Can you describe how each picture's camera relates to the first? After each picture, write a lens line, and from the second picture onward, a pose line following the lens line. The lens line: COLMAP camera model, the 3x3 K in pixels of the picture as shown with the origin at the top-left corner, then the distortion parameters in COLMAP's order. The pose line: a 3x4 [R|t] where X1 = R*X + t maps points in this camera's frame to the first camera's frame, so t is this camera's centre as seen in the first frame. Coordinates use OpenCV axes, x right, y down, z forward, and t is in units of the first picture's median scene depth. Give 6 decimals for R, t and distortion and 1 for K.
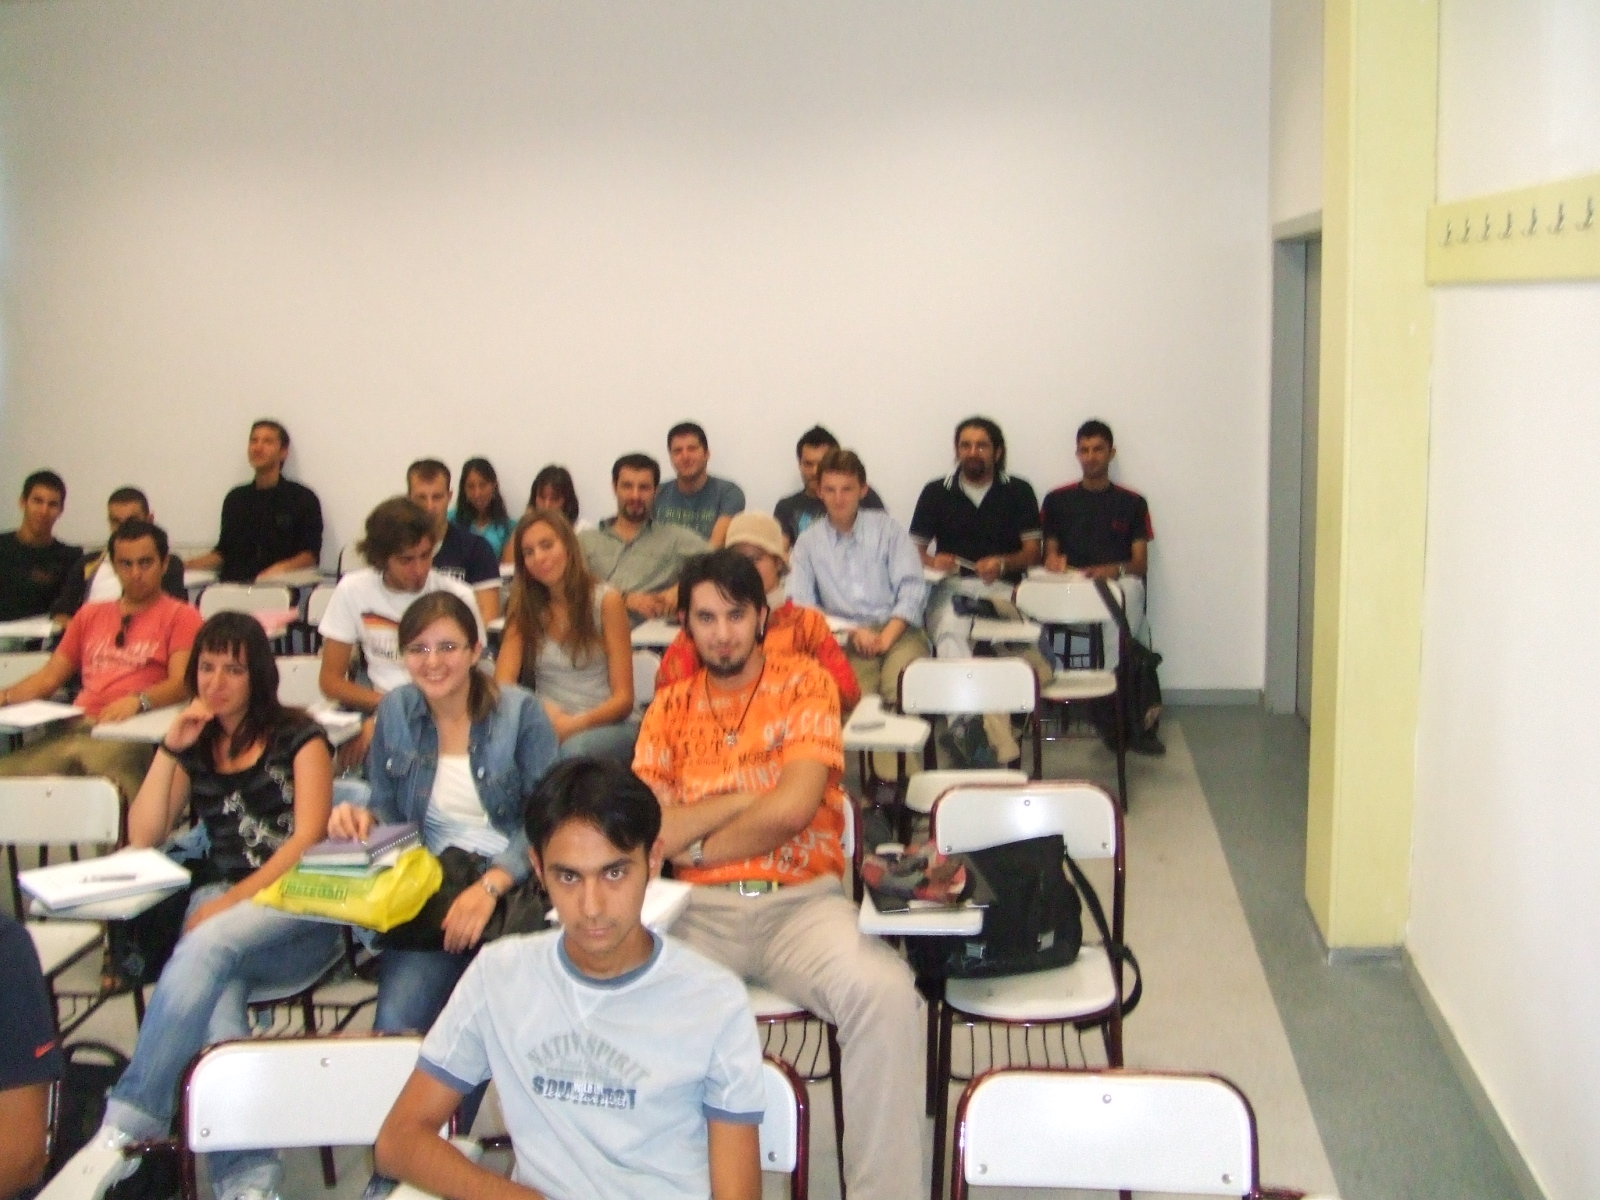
lens RADIAL K [[1325.9, 0, 800.0], [0, 1325.9, 600.0], [0, 0, 1]] dist [-0.052311, 0.005320]
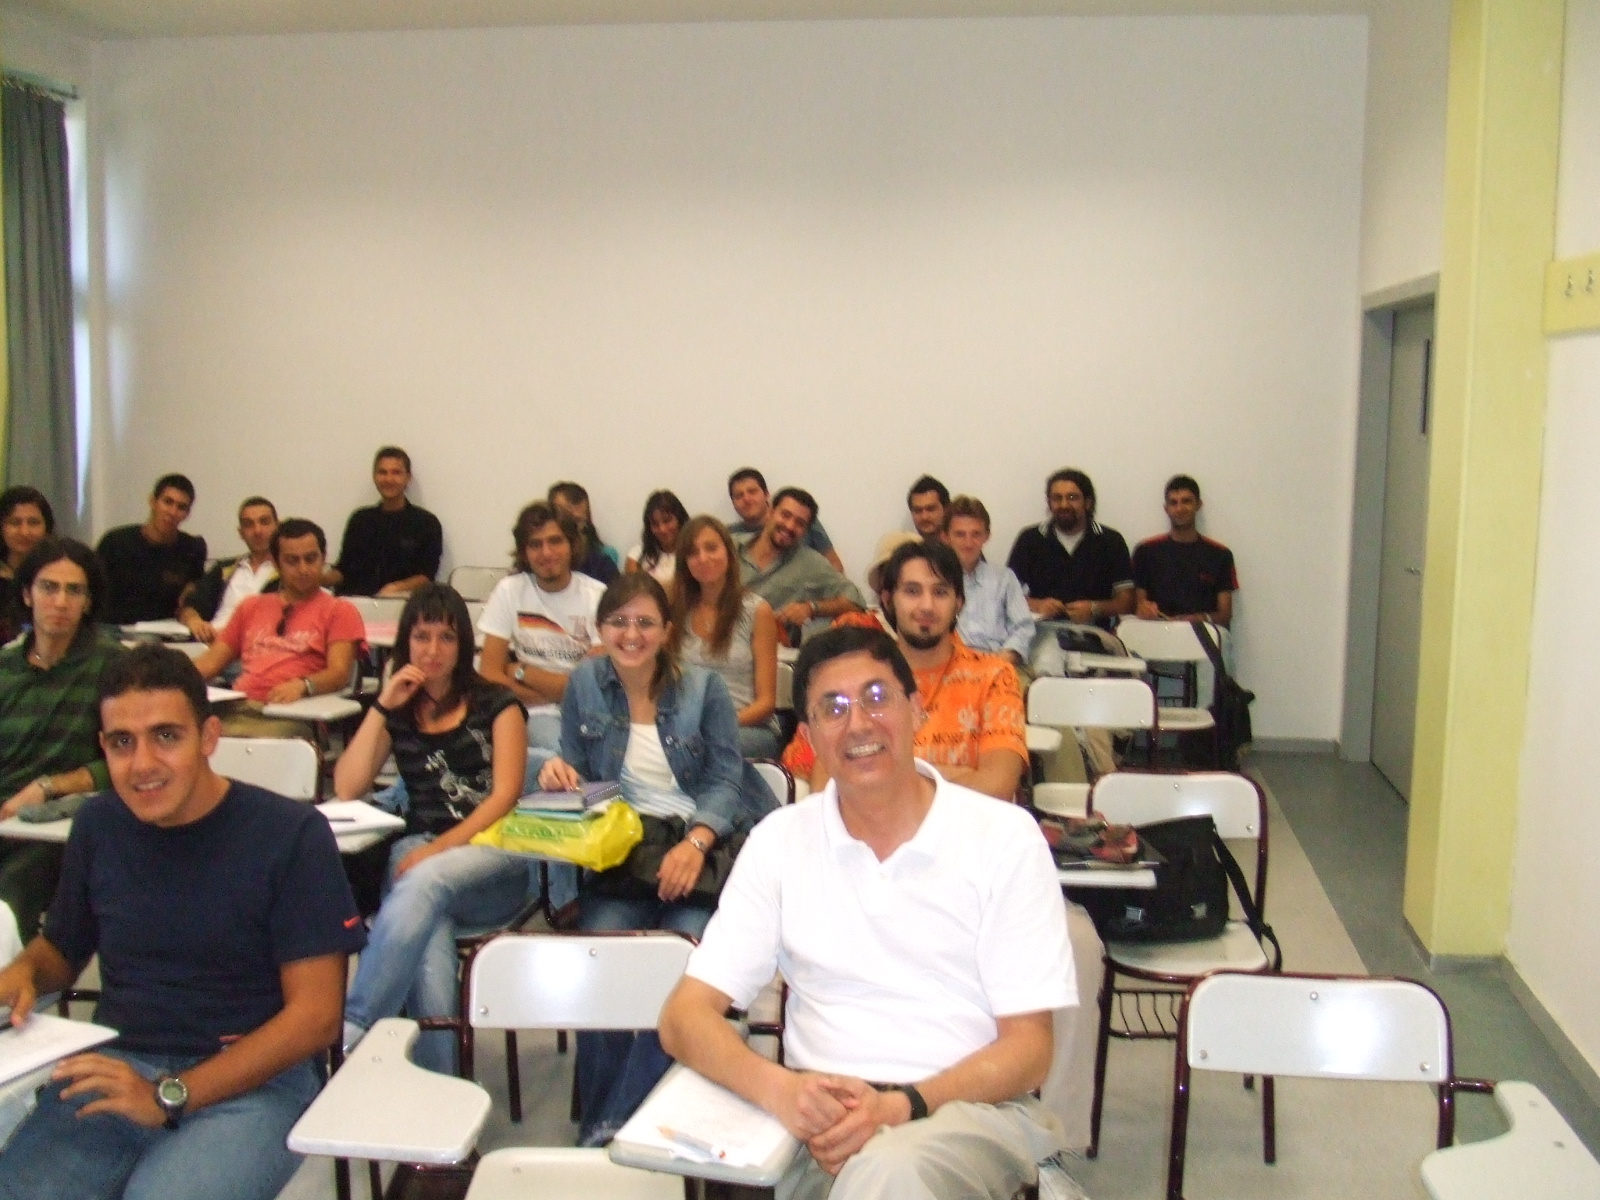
lens RADIAL K [[1337.7, 0, 822.8], [0, 1337.7, 600.5], [0, 0, 1]] dist [-0.047160, -0.002877]
pose [[0.999146, 0.040949, 0.005600, -0.126946], [-0.040506, 0.997114, -0.064211, 0.080282], [-0.008213, 0.063930, 0.997921, -0.090649]]
